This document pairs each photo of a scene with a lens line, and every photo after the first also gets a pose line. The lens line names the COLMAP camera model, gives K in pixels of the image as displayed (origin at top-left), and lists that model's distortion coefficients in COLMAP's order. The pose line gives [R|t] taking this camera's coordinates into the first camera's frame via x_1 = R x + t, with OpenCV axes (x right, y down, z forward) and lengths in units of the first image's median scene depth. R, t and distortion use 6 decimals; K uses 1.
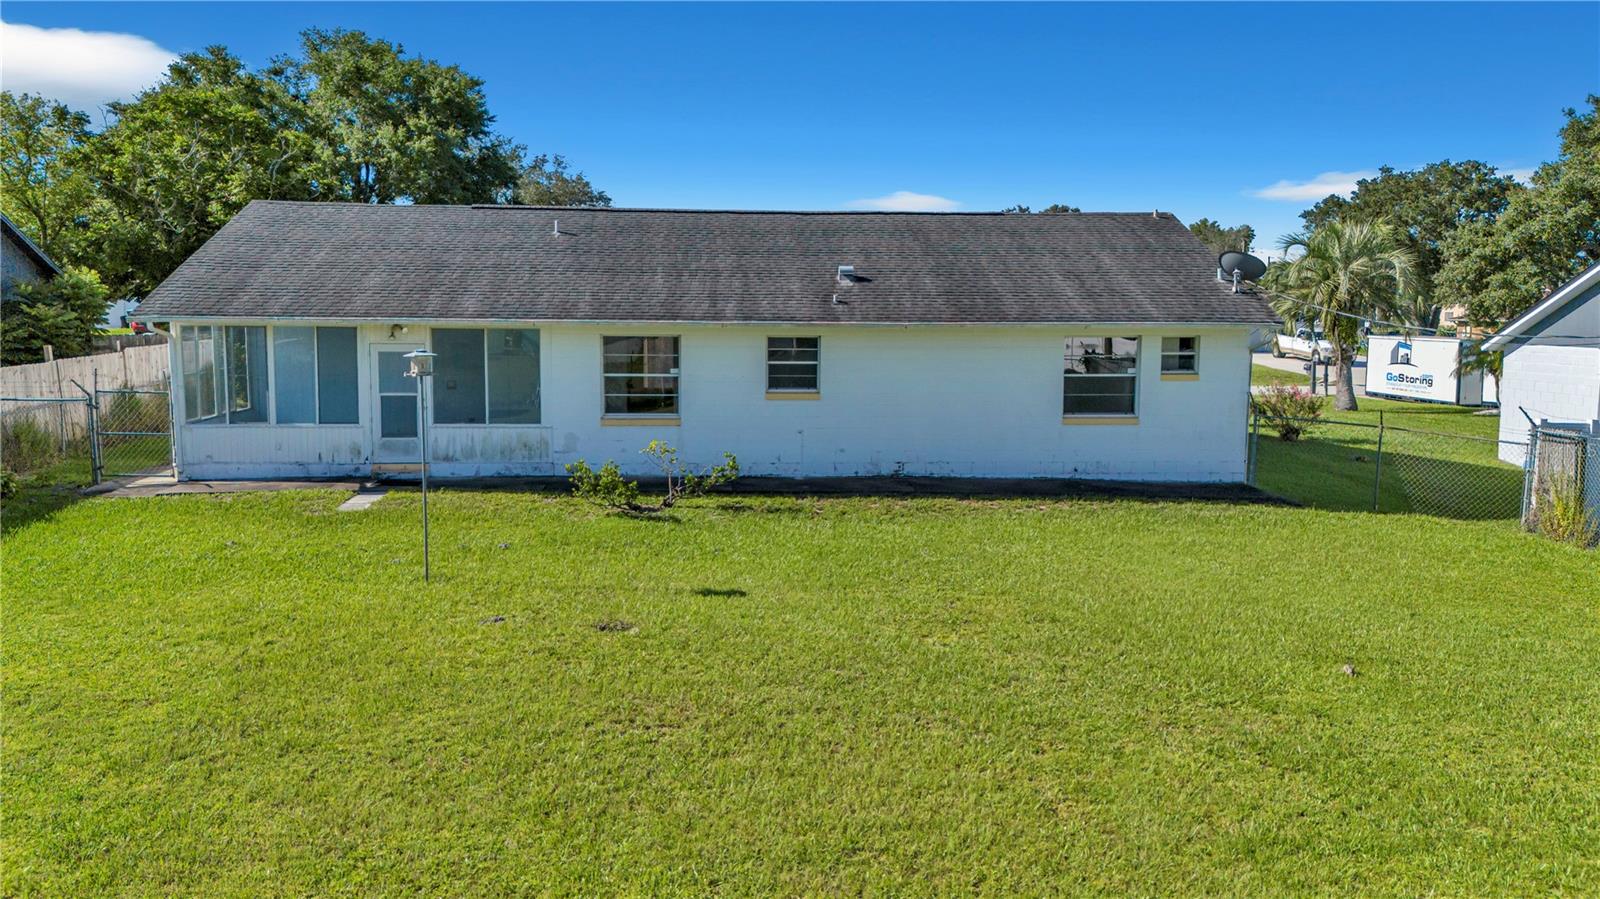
lens RADIAL K [[1158.7, 0, 800.0], [0, 1158.7, 449.5], [0, 0, 1]] dist [0.067311, -0.064567]
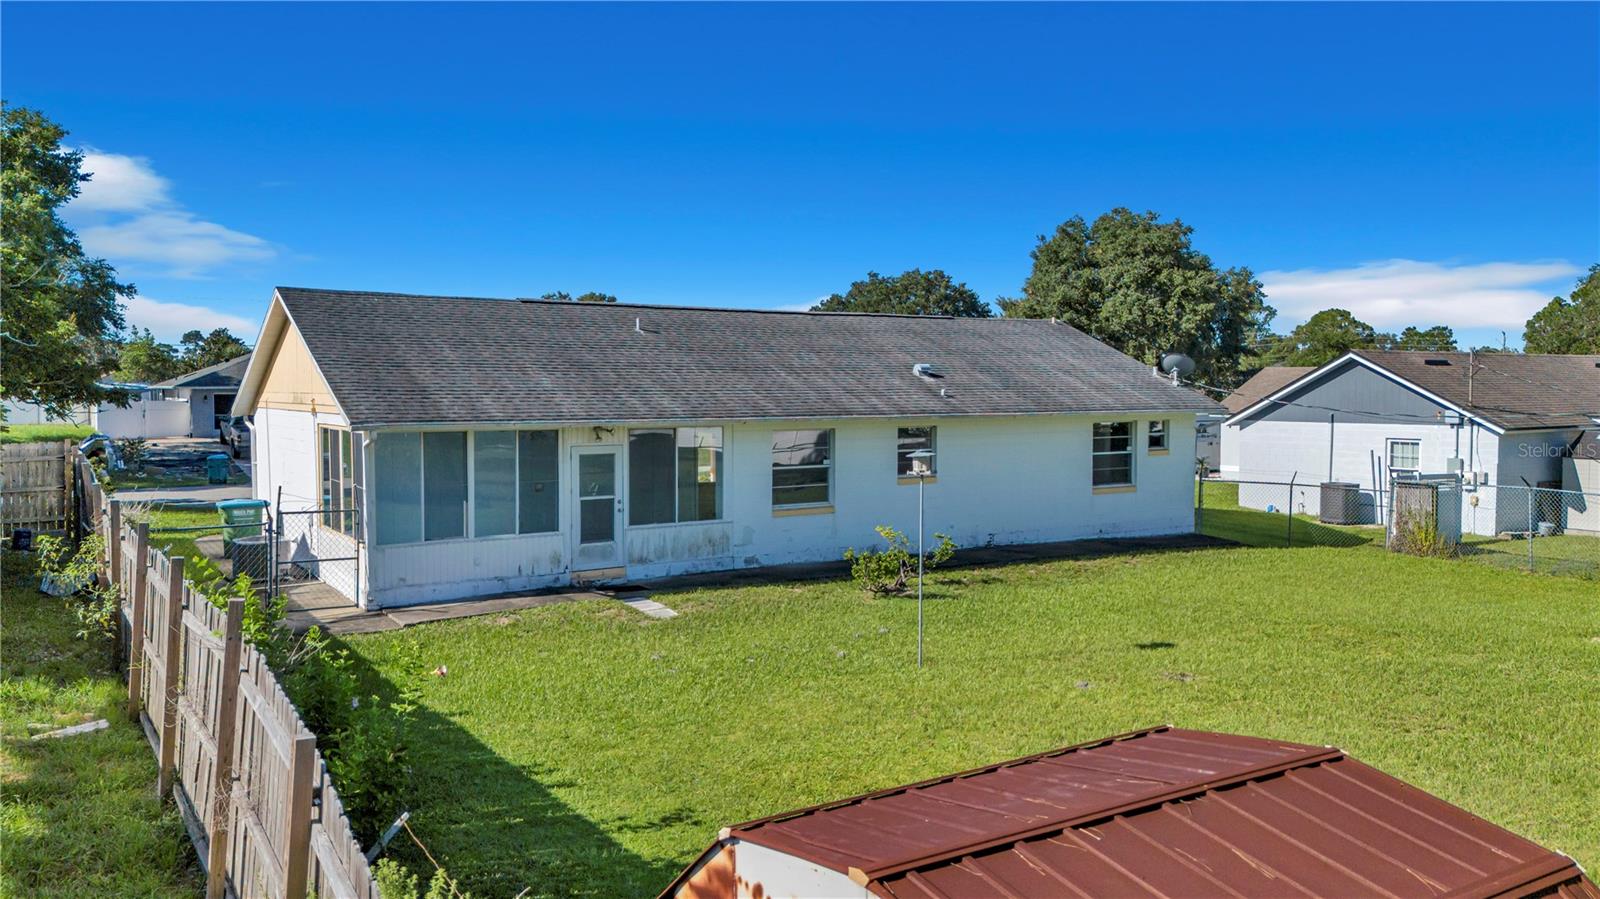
lens RADIAL K [[1156.4, 0, 800.0], [0, 1156.4, 449.5], [0, 0, 1]] dist [0.141673, -0.214029]
pose [[0.884040, -0.034131, 0.466163, -0.625487], [0.066571, 0.996357, -0.053297, -0.023941], [-0.462646, 0.078149, 0.883092, 0.066869]]
